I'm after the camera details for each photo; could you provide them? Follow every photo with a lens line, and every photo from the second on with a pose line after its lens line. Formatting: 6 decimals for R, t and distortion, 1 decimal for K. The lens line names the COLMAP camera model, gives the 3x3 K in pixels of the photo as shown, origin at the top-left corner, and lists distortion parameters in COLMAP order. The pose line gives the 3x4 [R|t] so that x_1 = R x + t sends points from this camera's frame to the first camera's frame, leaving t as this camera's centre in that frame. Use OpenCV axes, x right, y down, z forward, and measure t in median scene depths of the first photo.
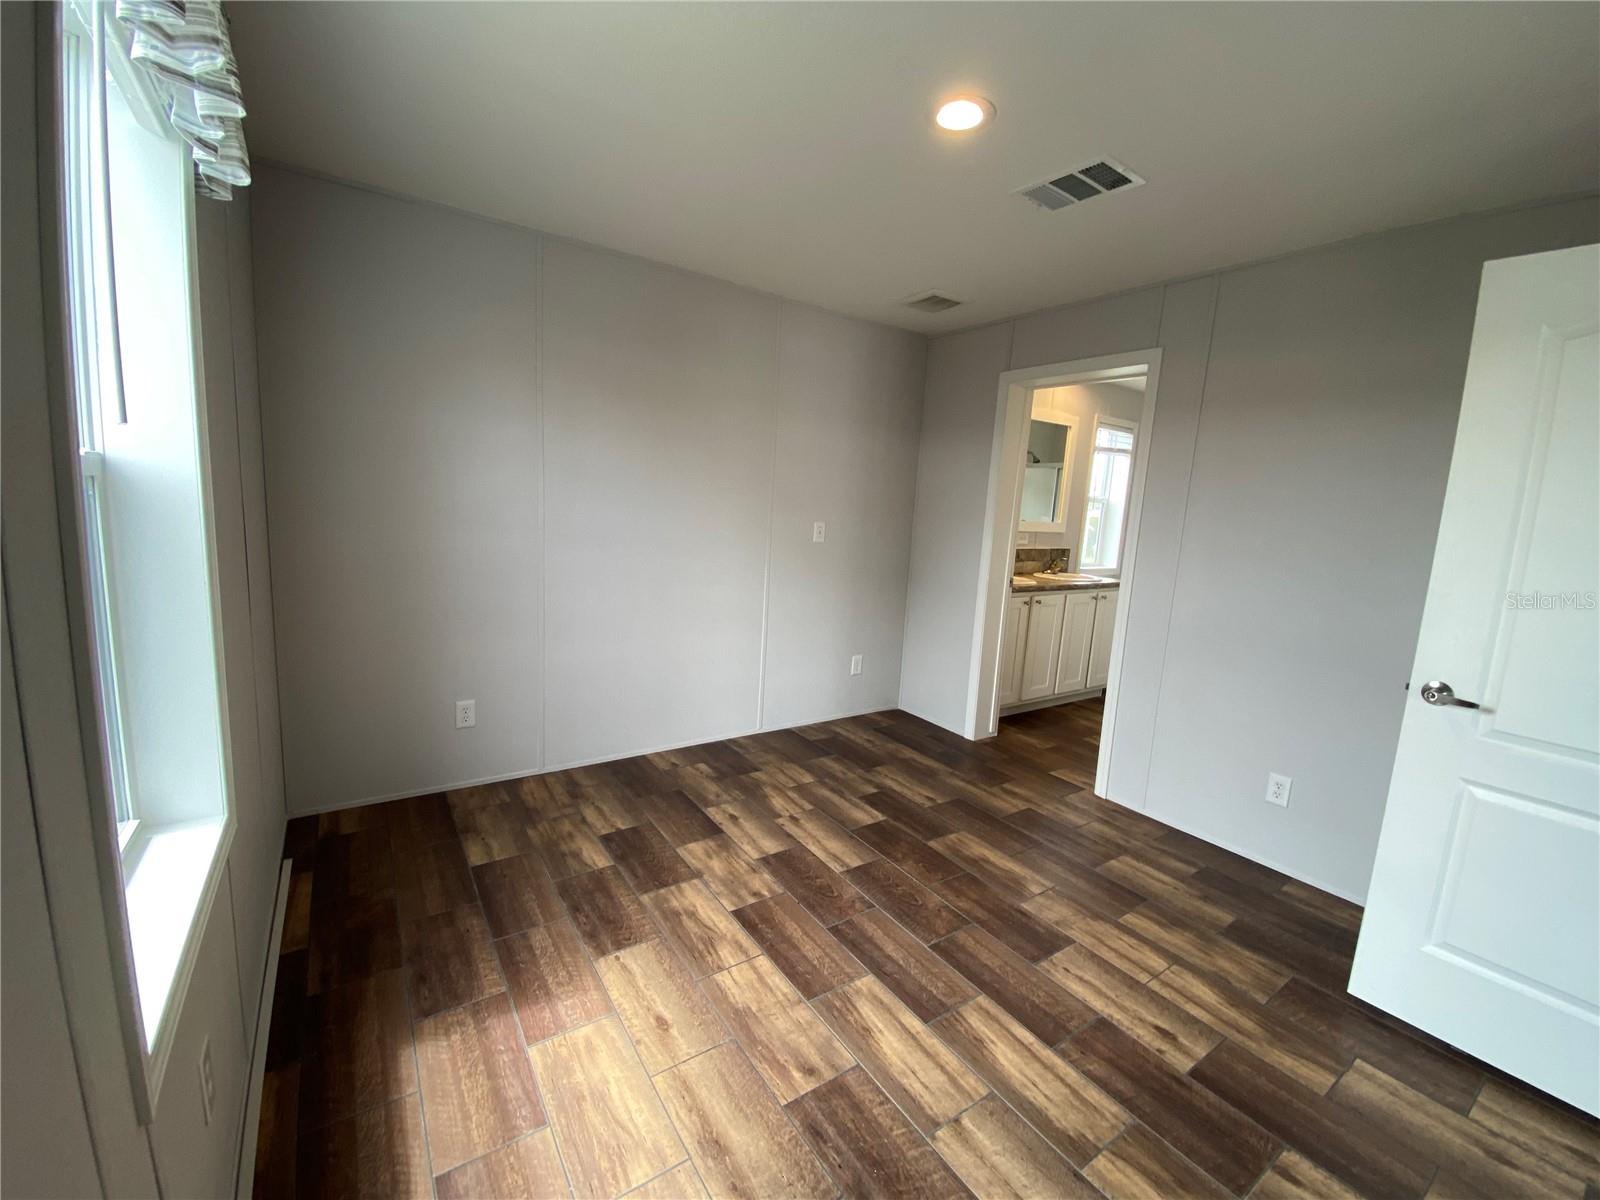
lens RADIAL K [[648.8, 0, 800.5], [0, 648.8, 594.2], [0, 0, 1]] dist [0.020955, -0.021247]
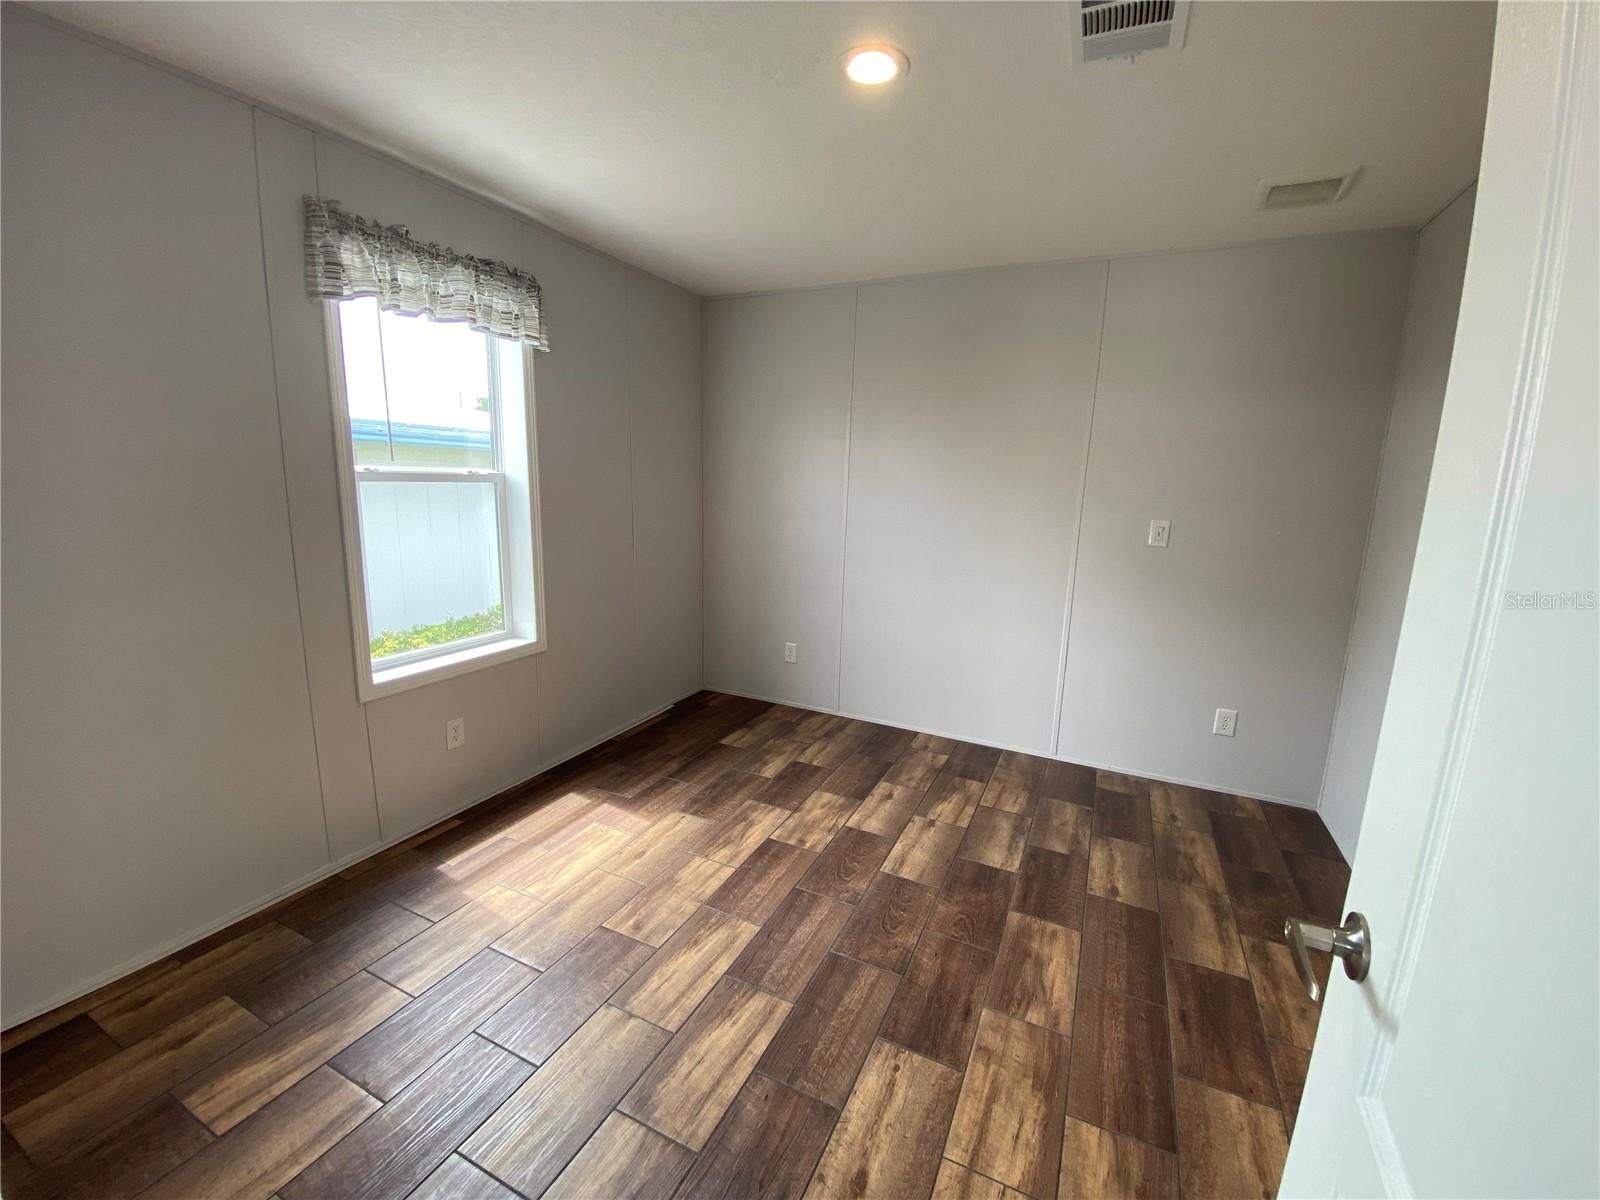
lens RADIAL K [[648.8, 0, 800.5], [0, 648.8, 594.2], [0, 0, 1]] dist [0.020955, -0.021247]
pose [[0.517638, 0.120419, -0.847083, 0.768866], [-0.136815, 0.988956, 0.056981, -0.018631], [0.844590, 0.086398, 0.528397, 0.351253]]
